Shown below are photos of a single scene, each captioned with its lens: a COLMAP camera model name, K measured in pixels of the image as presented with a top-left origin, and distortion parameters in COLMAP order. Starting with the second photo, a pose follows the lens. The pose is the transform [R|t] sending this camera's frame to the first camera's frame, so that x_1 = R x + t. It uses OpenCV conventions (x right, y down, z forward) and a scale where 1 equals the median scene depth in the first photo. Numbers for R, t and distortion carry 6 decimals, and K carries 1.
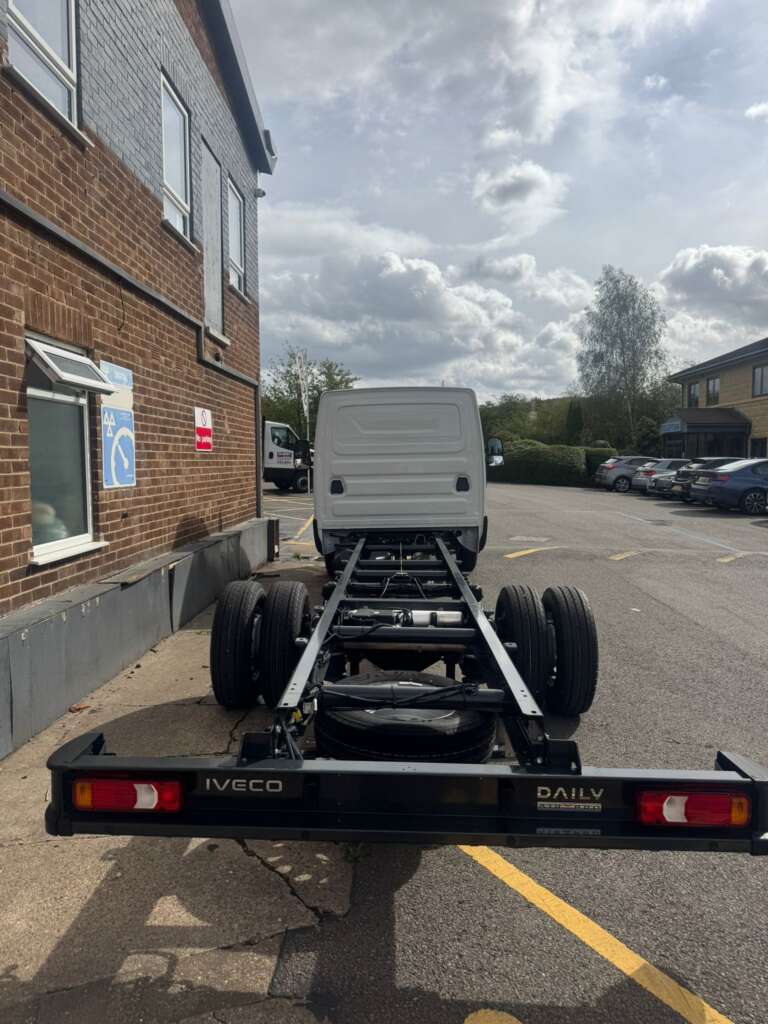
lens RADIAL K [[721.2, 0, 344.4], [0, 721.2, 489.7], [0, 0, 1]] dist [0.052212, -0.035312]
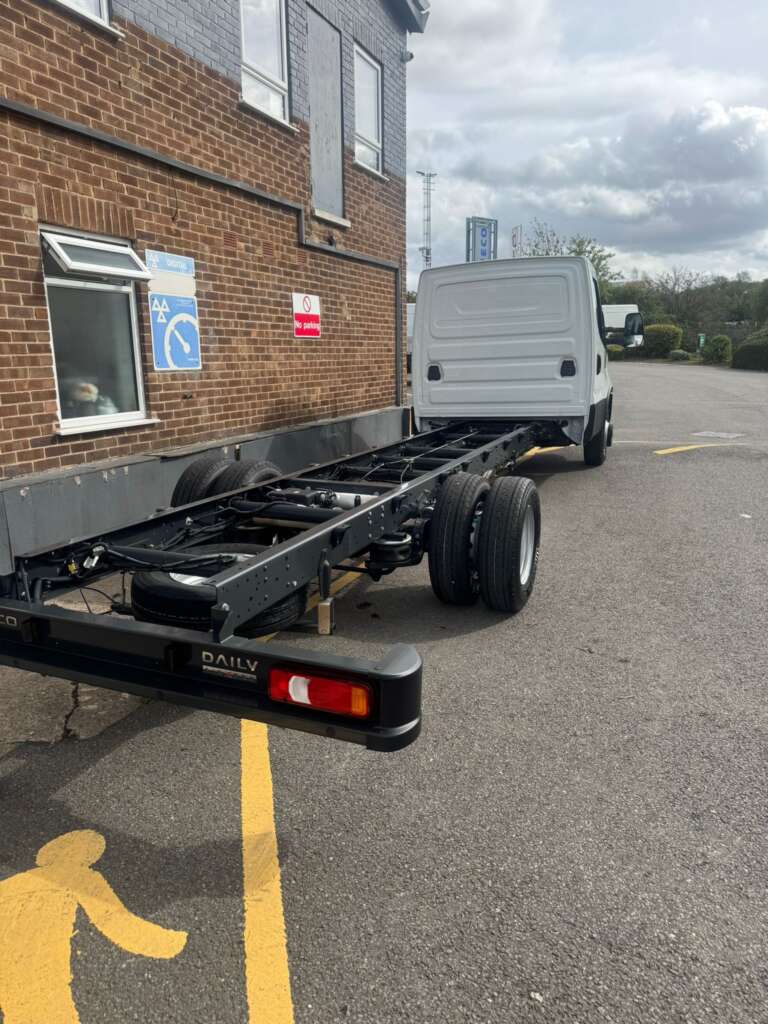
lens RADIAL K [[721.2, 0, 338.4], [0, 721.2, 480.6], [0, 0, 1]] dist [0.052212, -0.035312]
pose [[0.929592, 0.051909, -0.364916, 0.240593], [-0.002795, 0.990998, 0.133849, 0.011124], [0.368579, -0.123406, 0.921369, 0.050876]]
